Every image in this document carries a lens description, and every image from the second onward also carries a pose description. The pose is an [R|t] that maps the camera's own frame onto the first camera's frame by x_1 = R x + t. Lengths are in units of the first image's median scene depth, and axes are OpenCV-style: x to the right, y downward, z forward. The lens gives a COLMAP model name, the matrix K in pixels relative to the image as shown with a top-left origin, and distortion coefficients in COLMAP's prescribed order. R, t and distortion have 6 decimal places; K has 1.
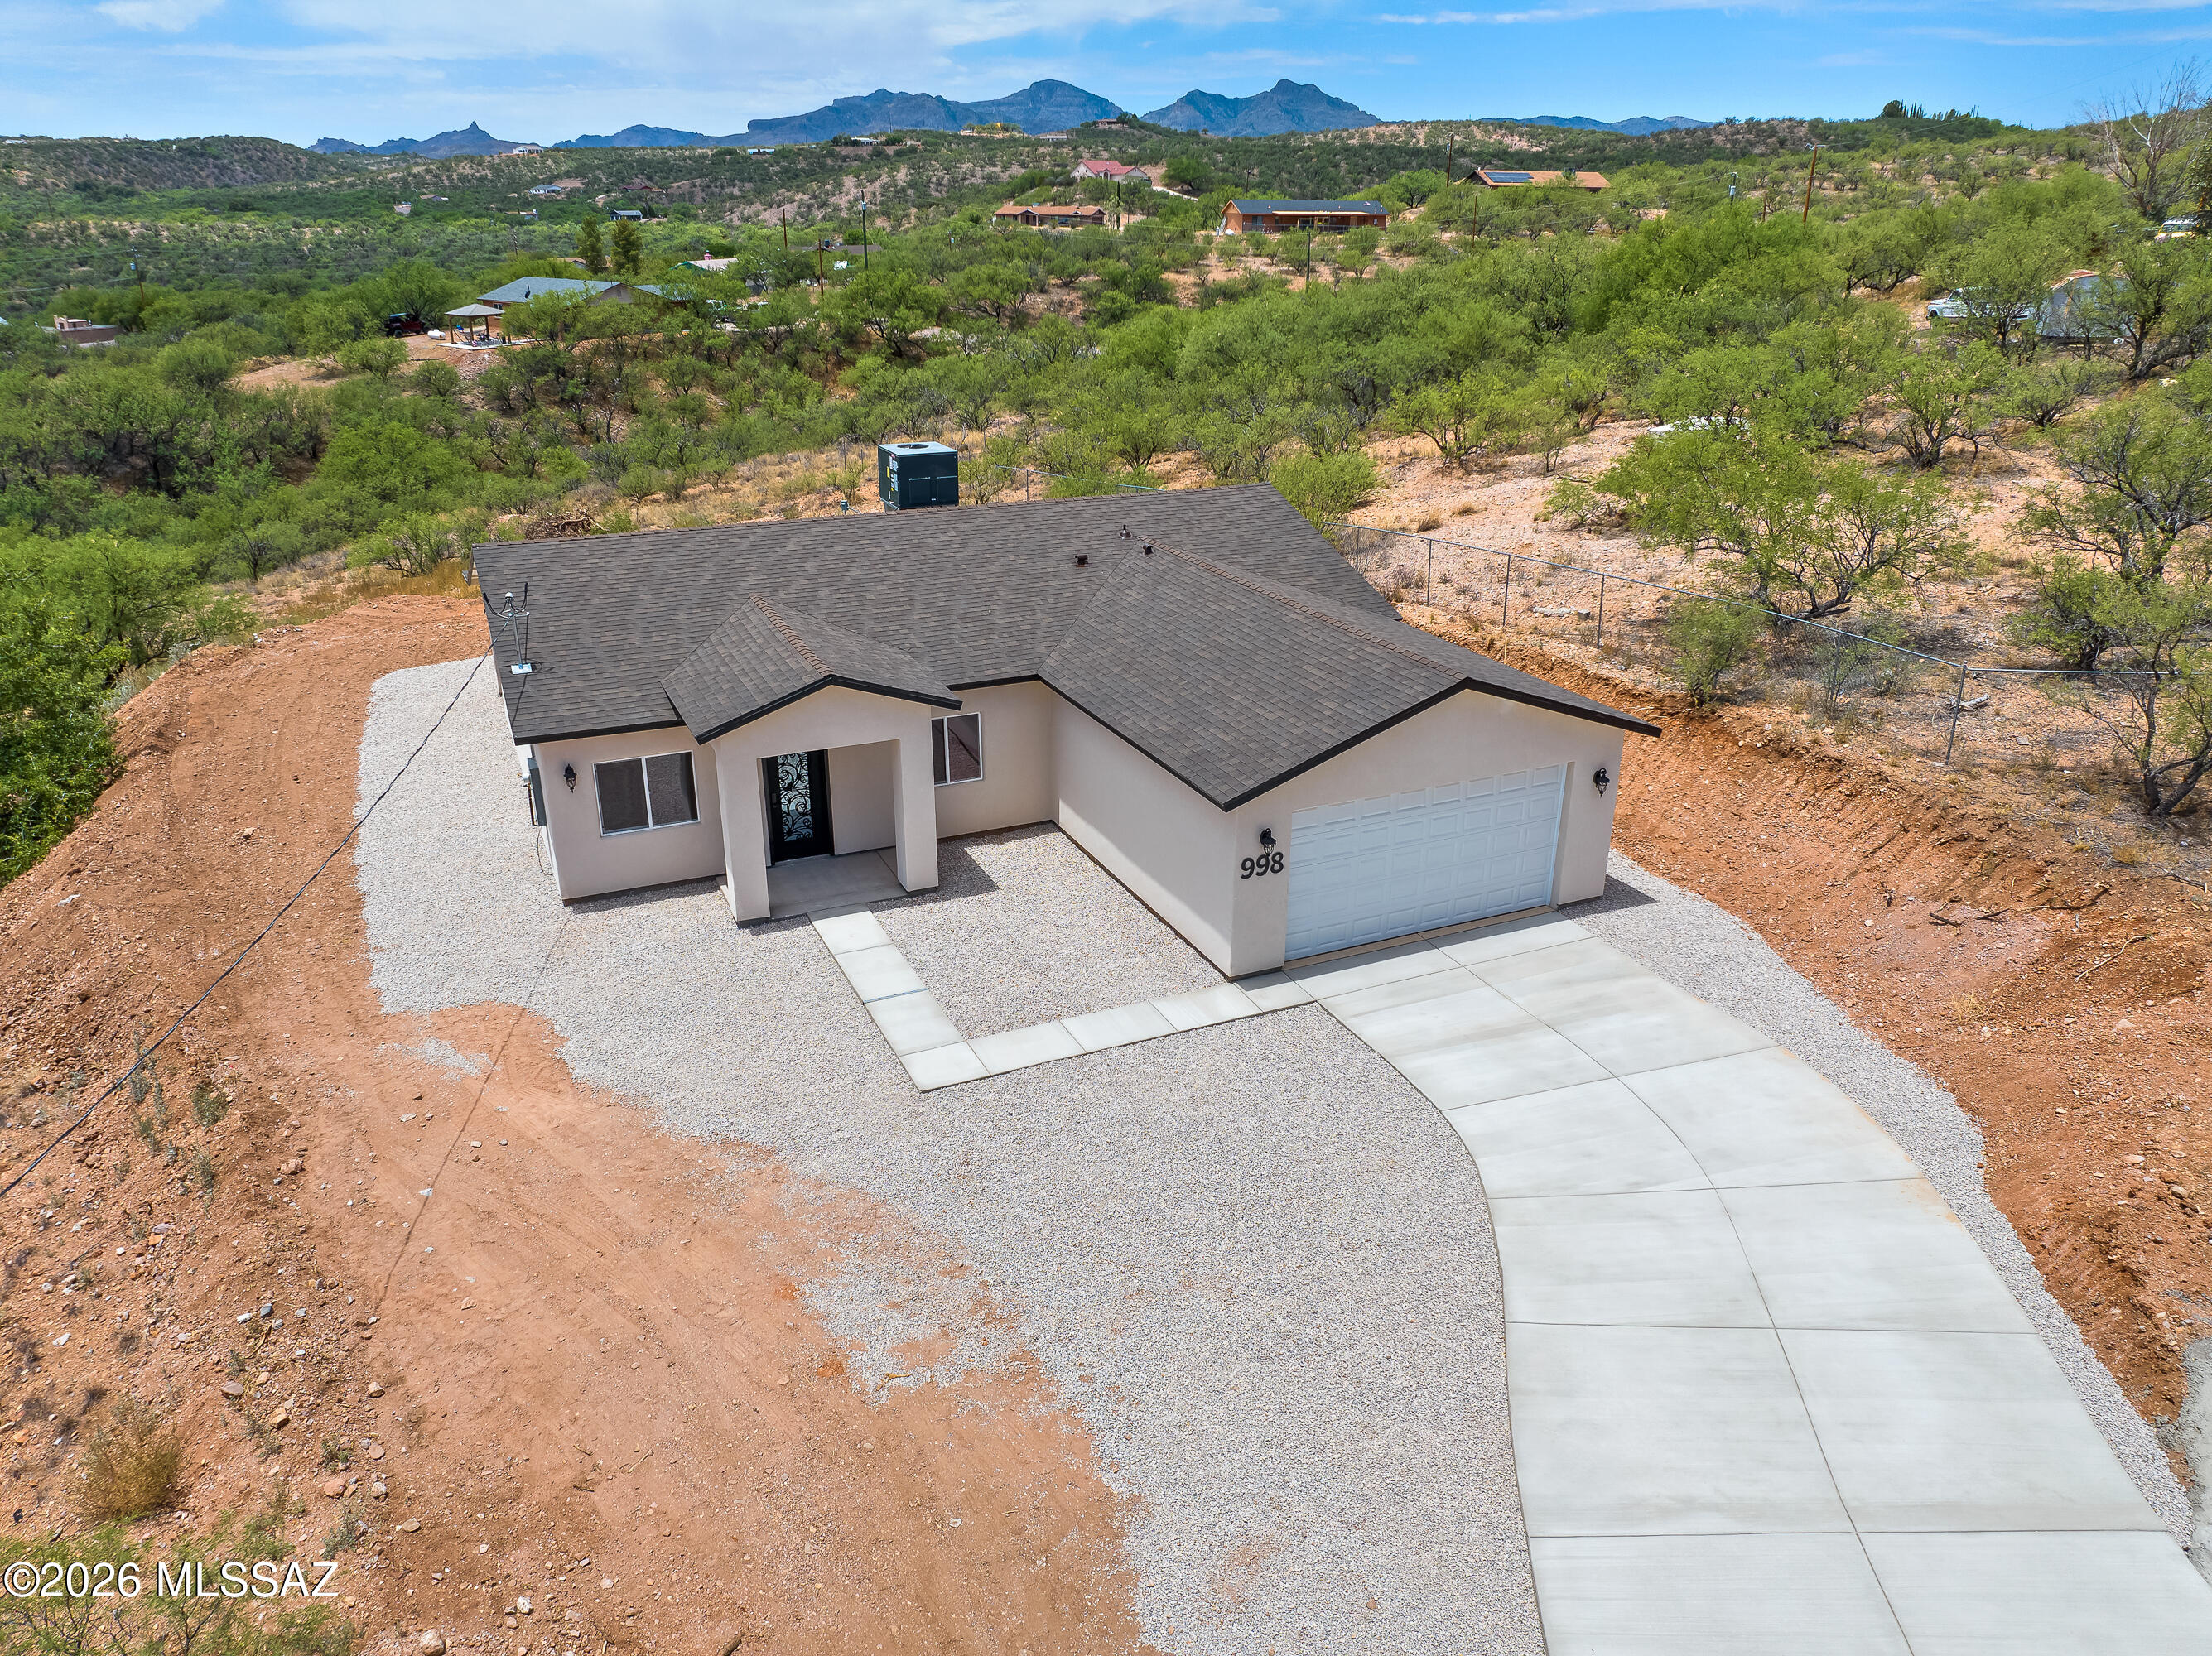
lens RADIAL K [[1552.8, 0, 1101.4], [0, 1552.8, 829.5], [0, 0, 1]] dist [-0.047523, 0.019042]
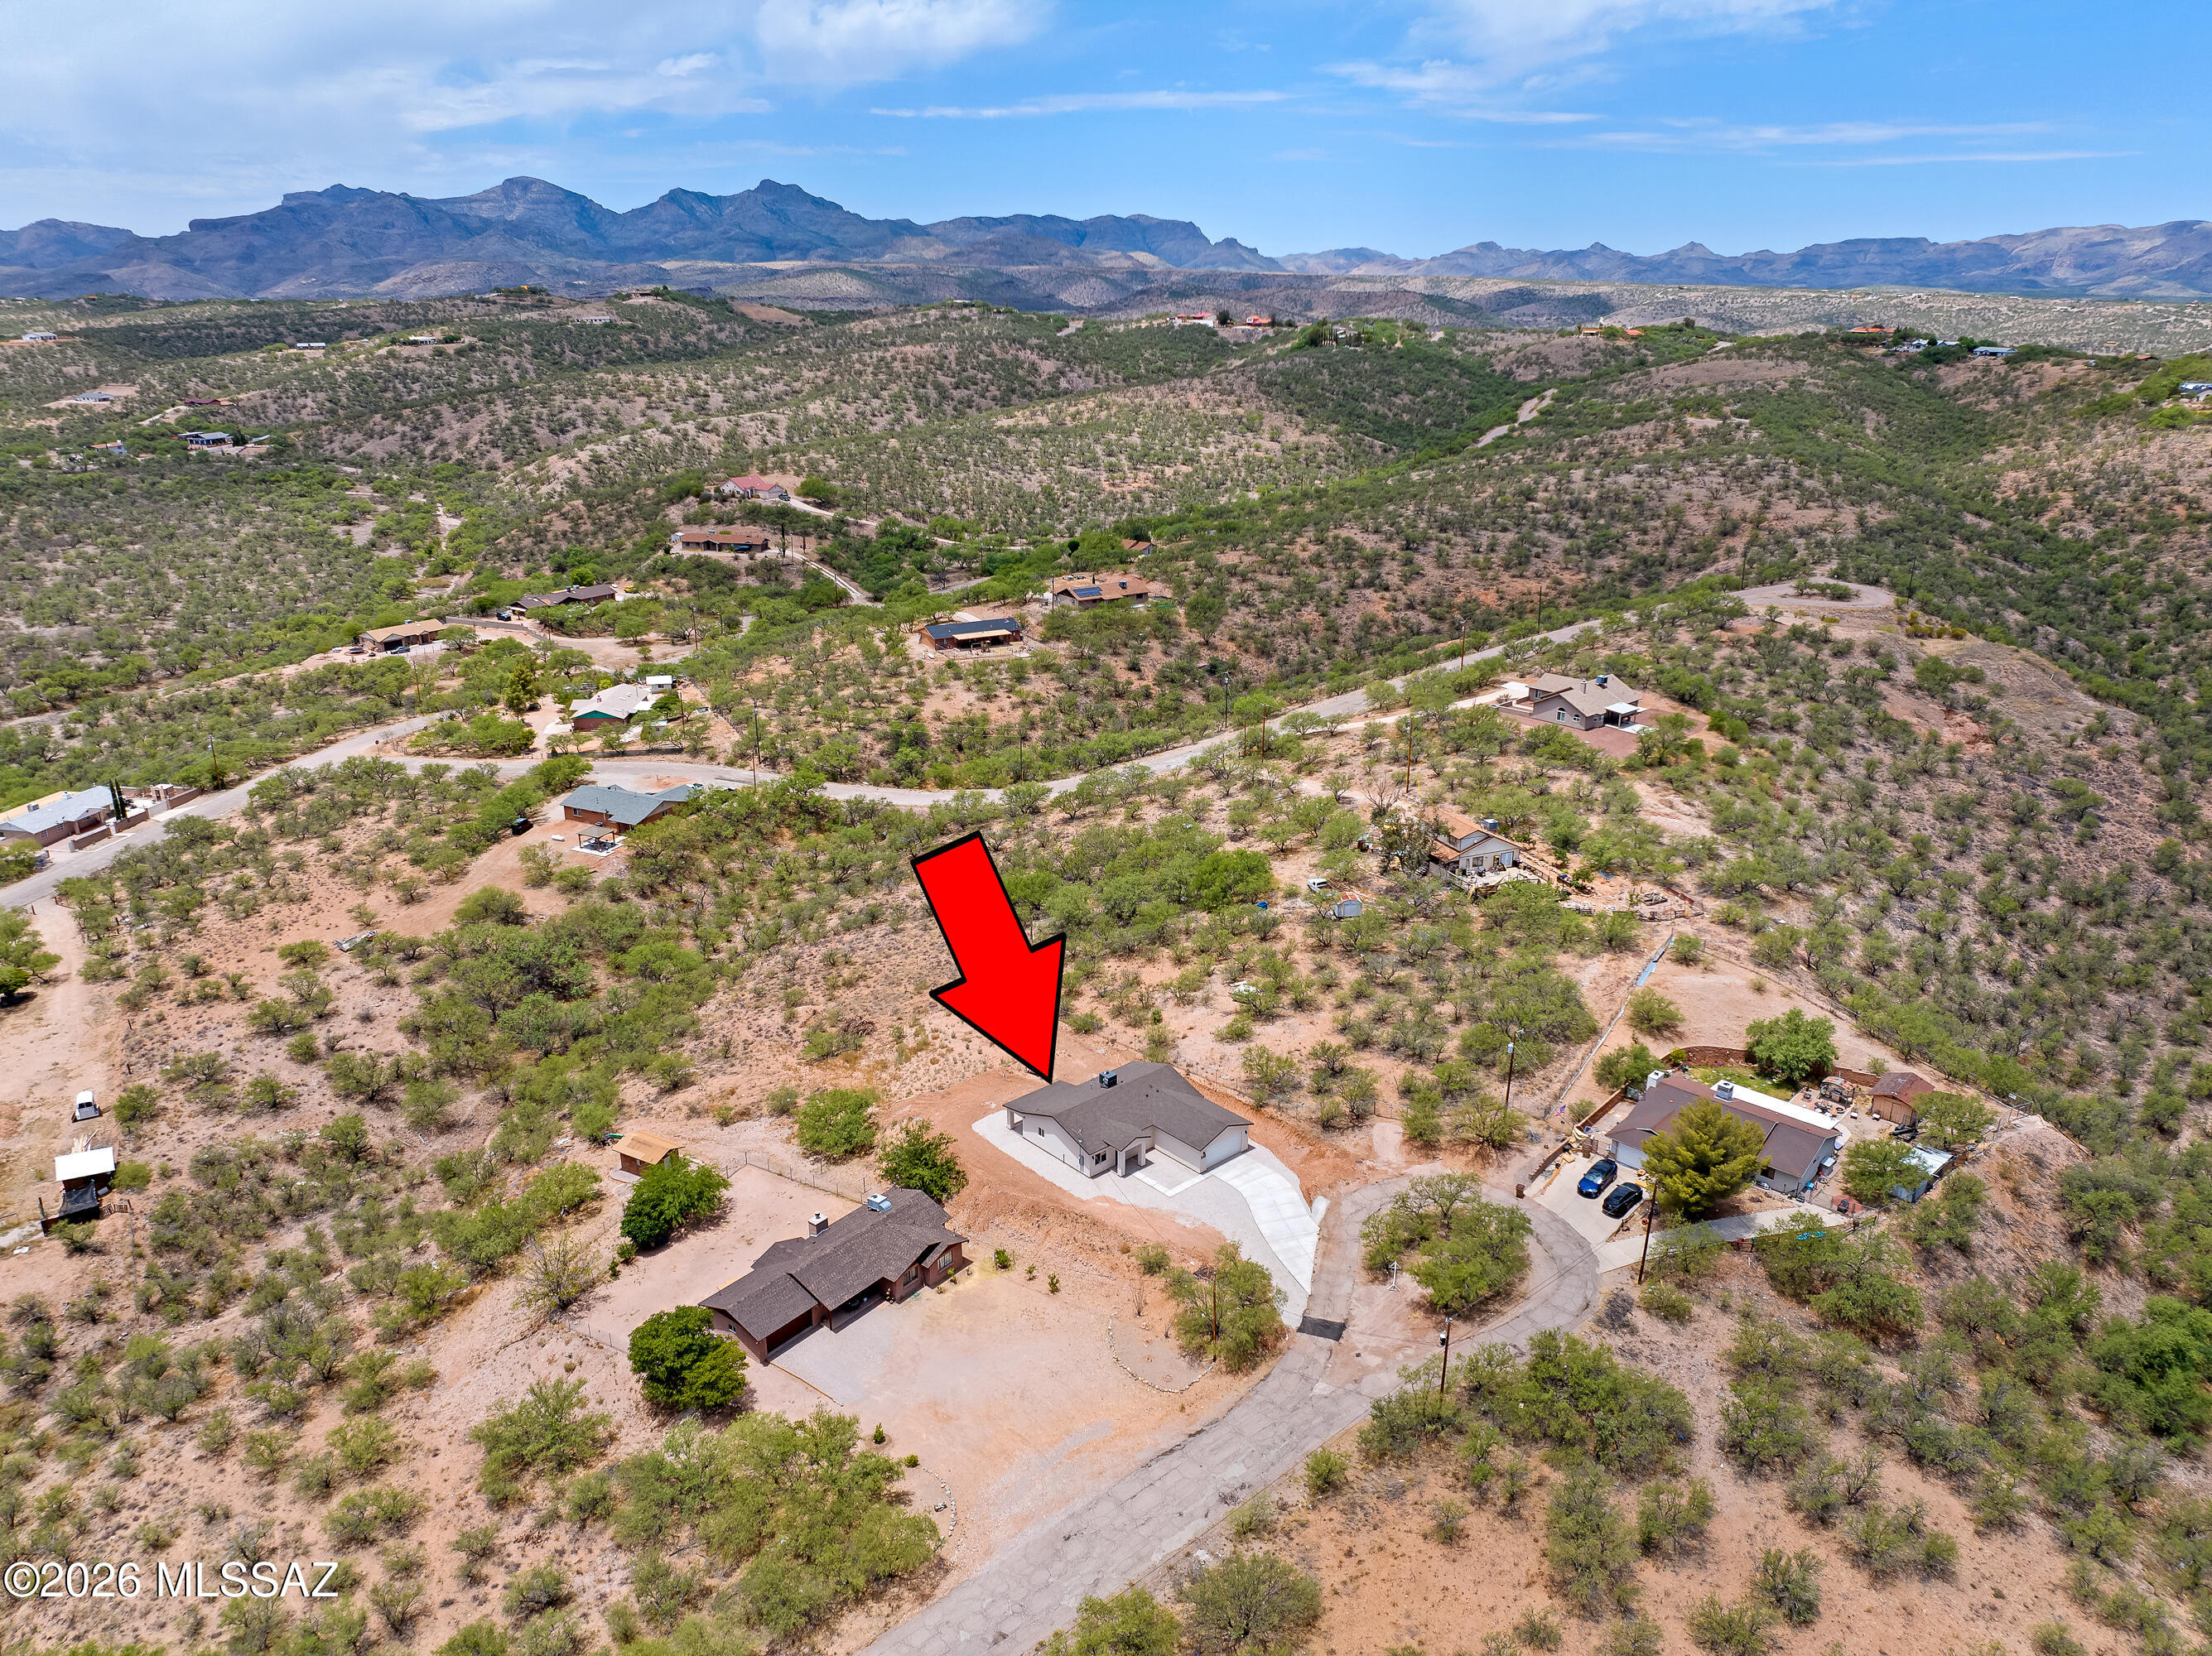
lens RADIAL K [[1552.8, 0, 1105.7], [0, 1552.8, 821.4], [0, 0, 1]] dist [-0.047523, 0.019042]
pose [[0.952674, -0.092979, 0.289425, -1.658514], [0.109963, 0.993007, -0.042949, -0.924131], [-0.283407, 0.072743, 0.956237, -4.268202]]
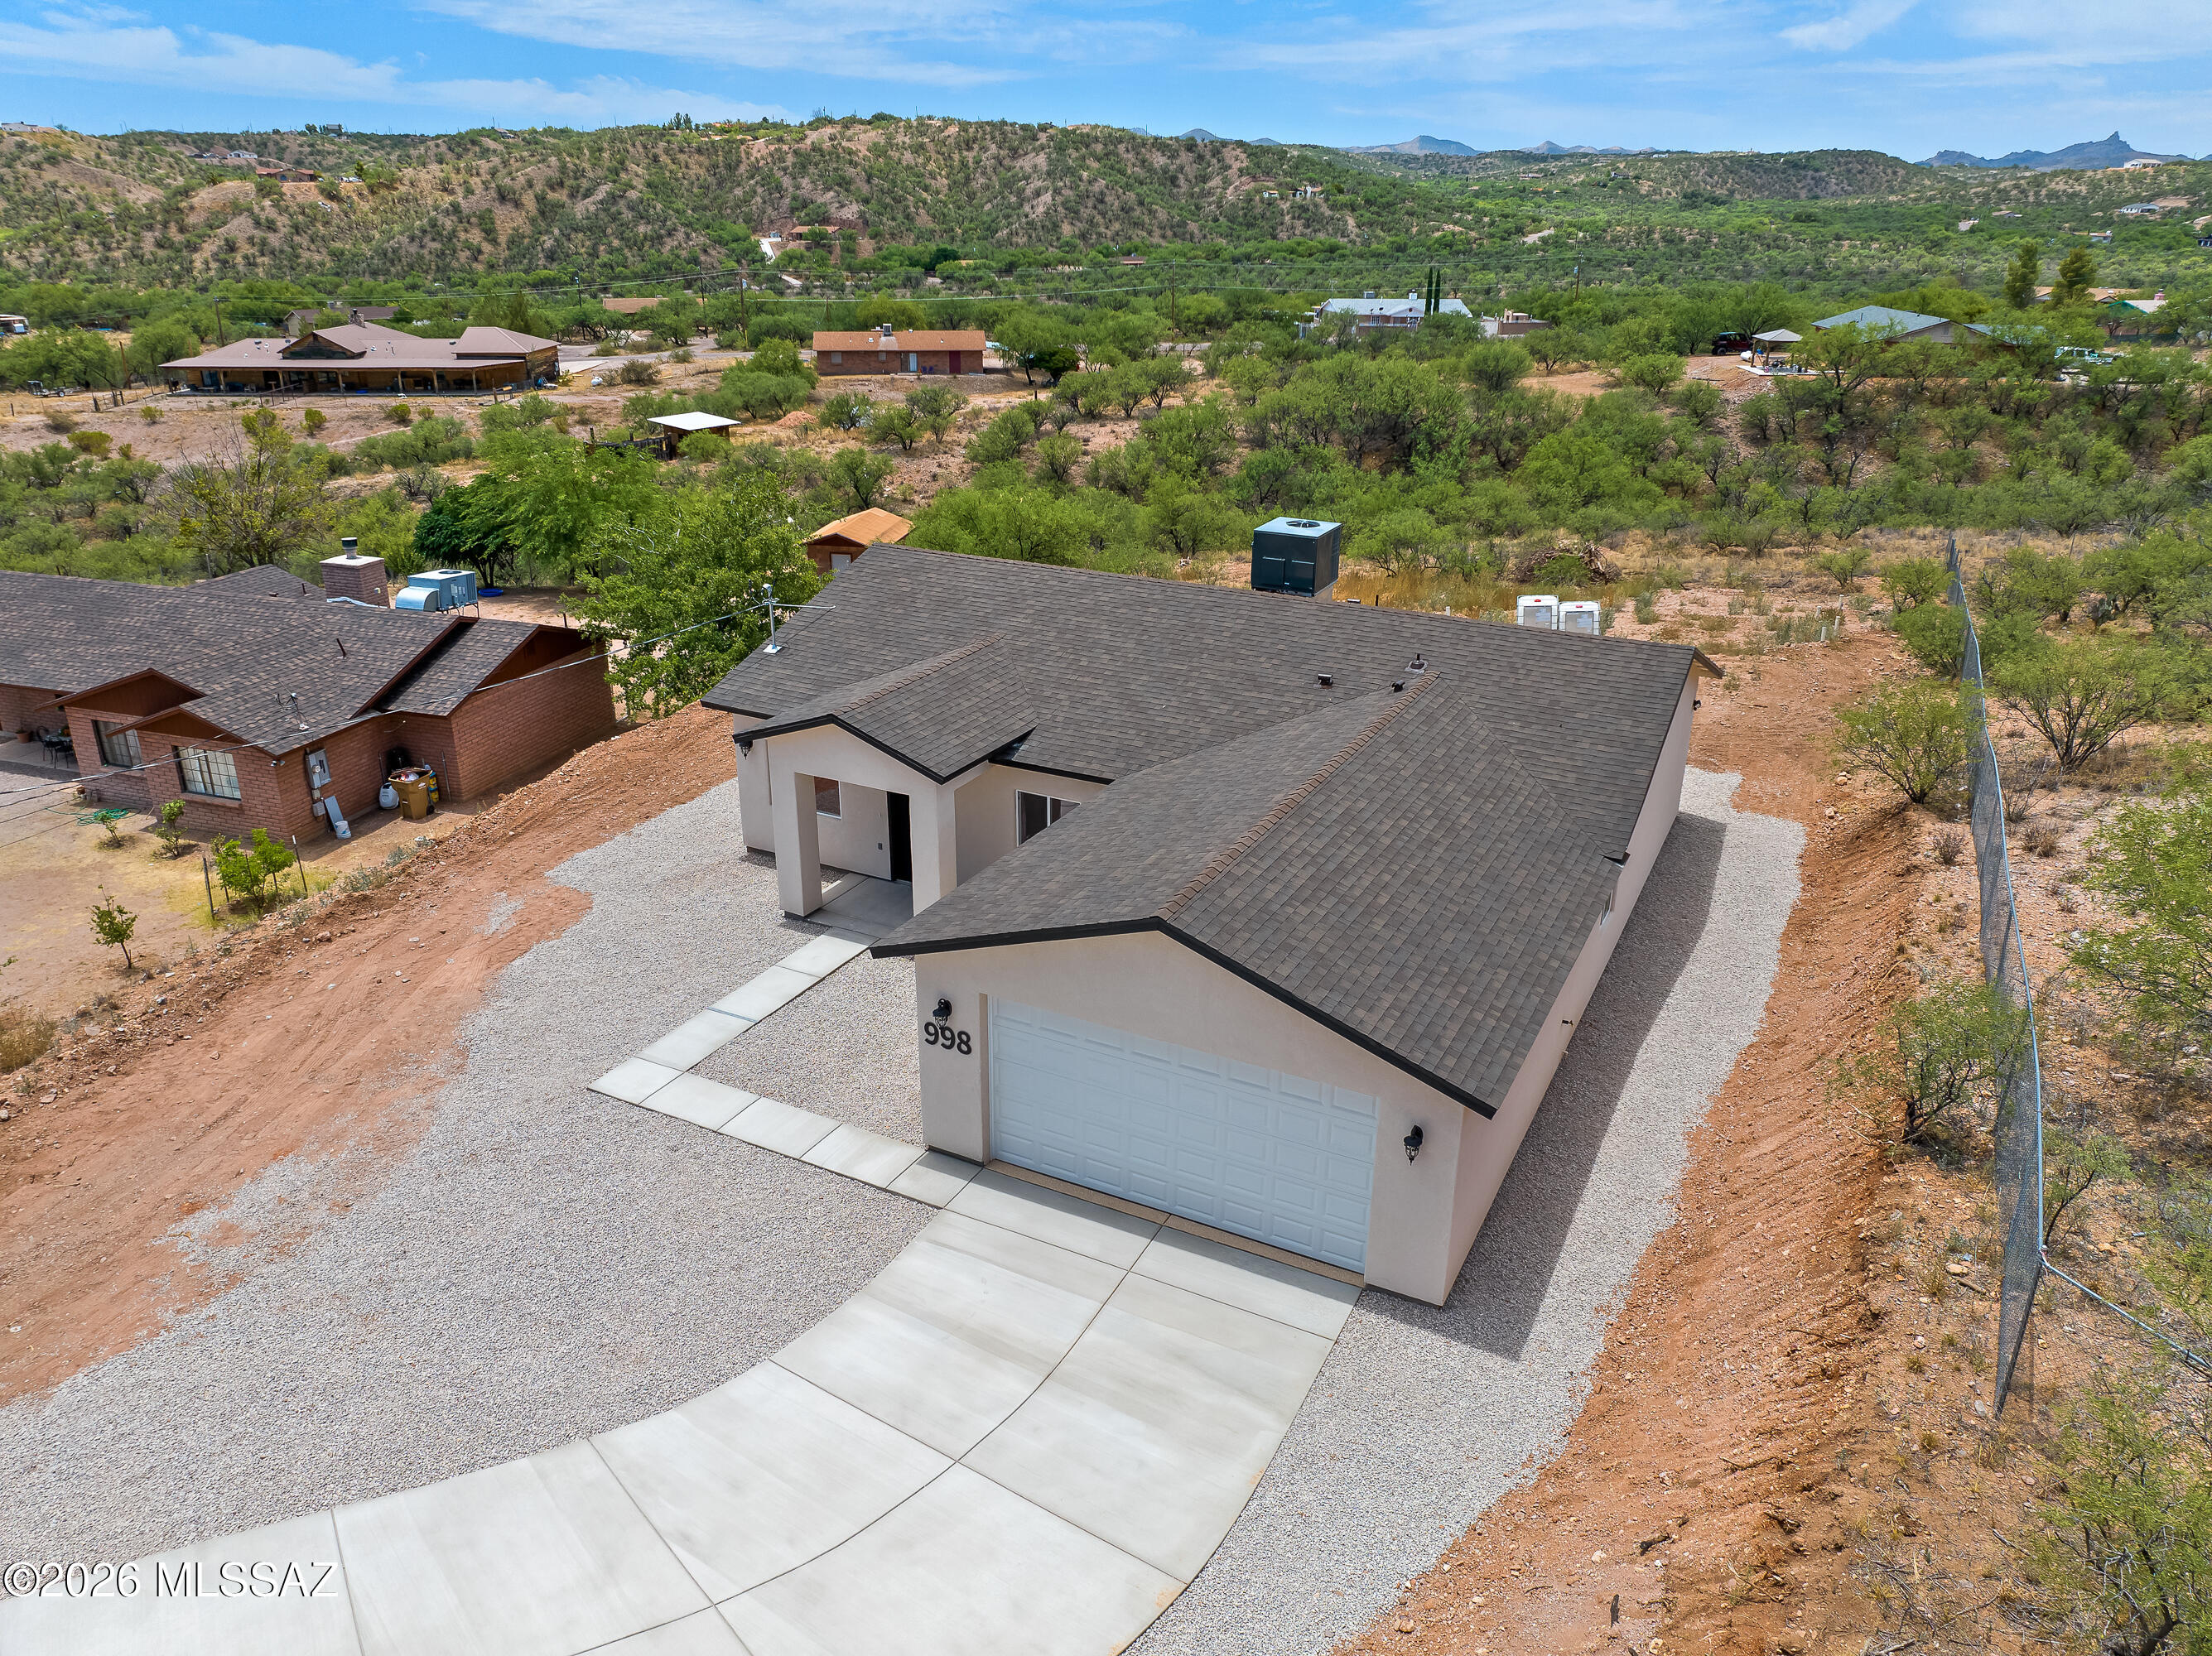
lens RADIAL K [[1552.8, 0, 1100.3], [0, 1552.8, 815.1], [0, 0, 1]] dist [-0.047523, 0.019042]
pose [[0.611695, 0.291430, -0.735457, 0.585785], [-0.302254, 0.945237, 0.123165, -0.176059], [0.731076, 0.146955, 0.666283, 0.353381]]
